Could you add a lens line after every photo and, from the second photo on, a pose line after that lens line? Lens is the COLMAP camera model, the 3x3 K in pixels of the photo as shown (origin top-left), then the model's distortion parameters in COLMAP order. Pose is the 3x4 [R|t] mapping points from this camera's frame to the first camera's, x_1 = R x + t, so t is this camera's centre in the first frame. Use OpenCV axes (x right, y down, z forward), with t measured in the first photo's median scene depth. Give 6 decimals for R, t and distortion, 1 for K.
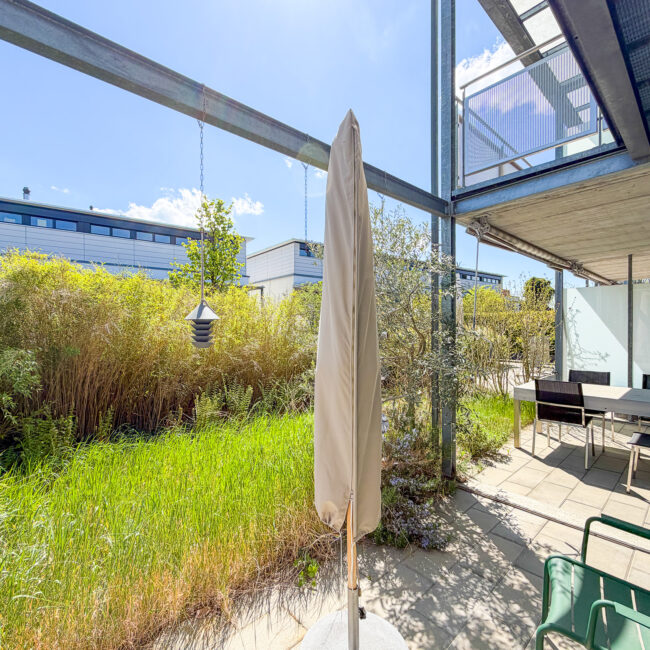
lens RADIAL K [[351.5, 0, 327.0], [0, 351.5, 325.8], [0, 0, 1]] dist [0.002998, 0.000365]
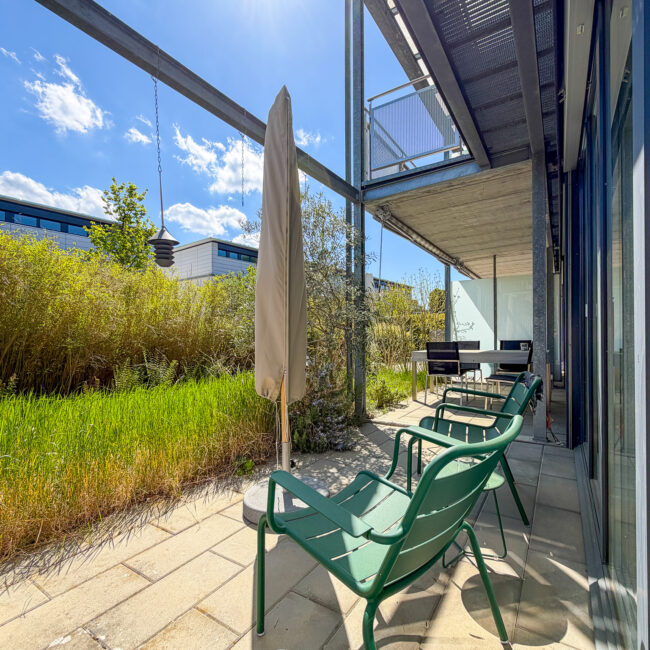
lens RADIAL K [[351.8, 0, 343.1], [0, 351.8, 327.8], [0, 0, 1]] dist [0.000002, 0.002312]
pose [[0.963863, 0.002537, 0.266385, -0.030328], [0.003147, 0.999776, -0.020908, 0.143755], [-0.266378, 0.020990, 0.963640, -0.145888]]
